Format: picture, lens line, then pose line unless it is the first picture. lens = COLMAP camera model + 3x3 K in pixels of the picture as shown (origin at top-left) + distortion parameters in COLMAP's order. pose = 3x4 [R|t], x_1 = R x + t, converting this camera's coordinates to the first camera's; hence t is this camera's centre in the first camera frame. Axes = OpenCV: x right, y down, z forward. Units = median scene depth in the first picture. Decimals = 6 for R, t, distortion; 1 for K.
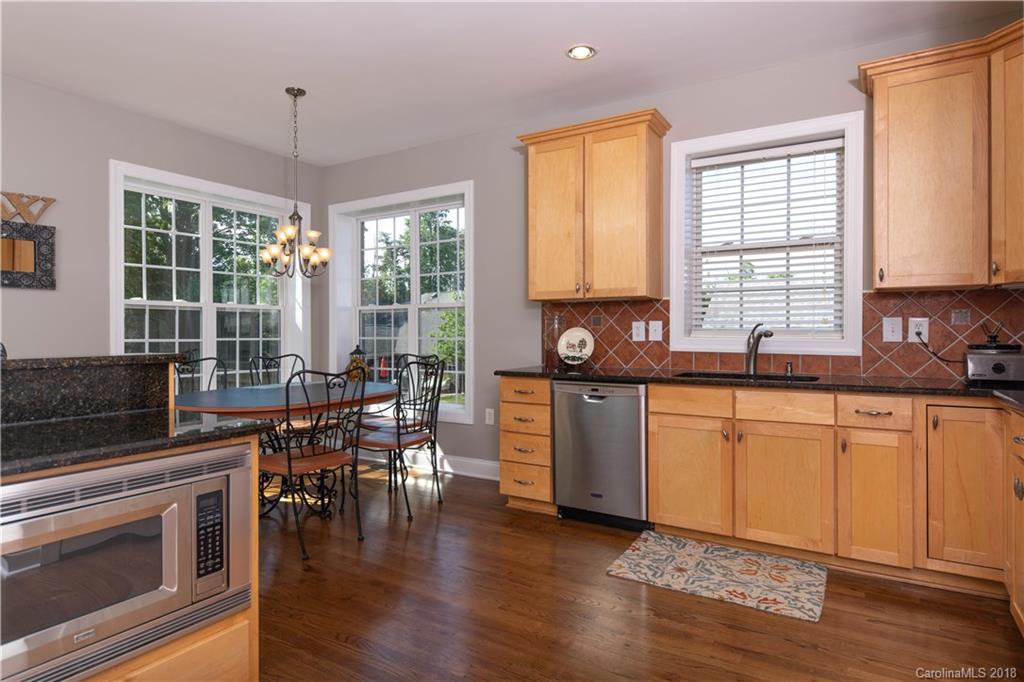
lens RADIAL K [[583.3, 0, 516.3], [0, 583.3, 333.3], [0, 0, 1]] dist [0.002918, 0.000182]
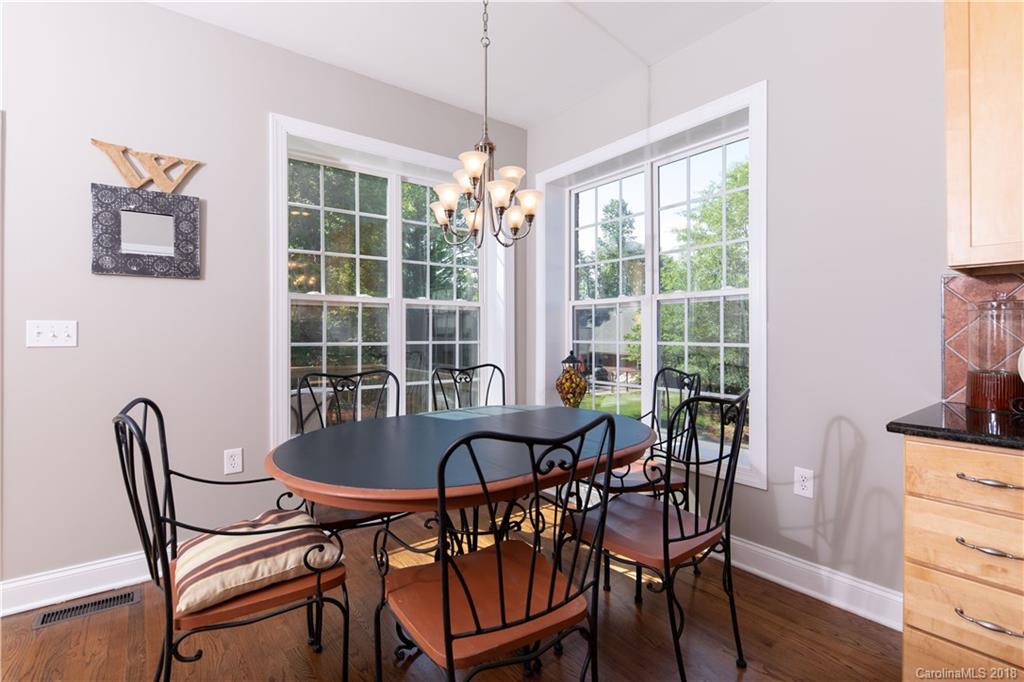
lens RADIAL K [[478.7, 0, 512.0], [0, 478.7, 341.0], [0, 0, 1]] dist [0.001832, 0.000375]
pose [[0.936353, 0.006498, -0.350999, -0.144199], [-0.001248, 0.999884, 0.015181, -0.002462], [0.351057, -0.013777, 0.936253, 0.444320]]
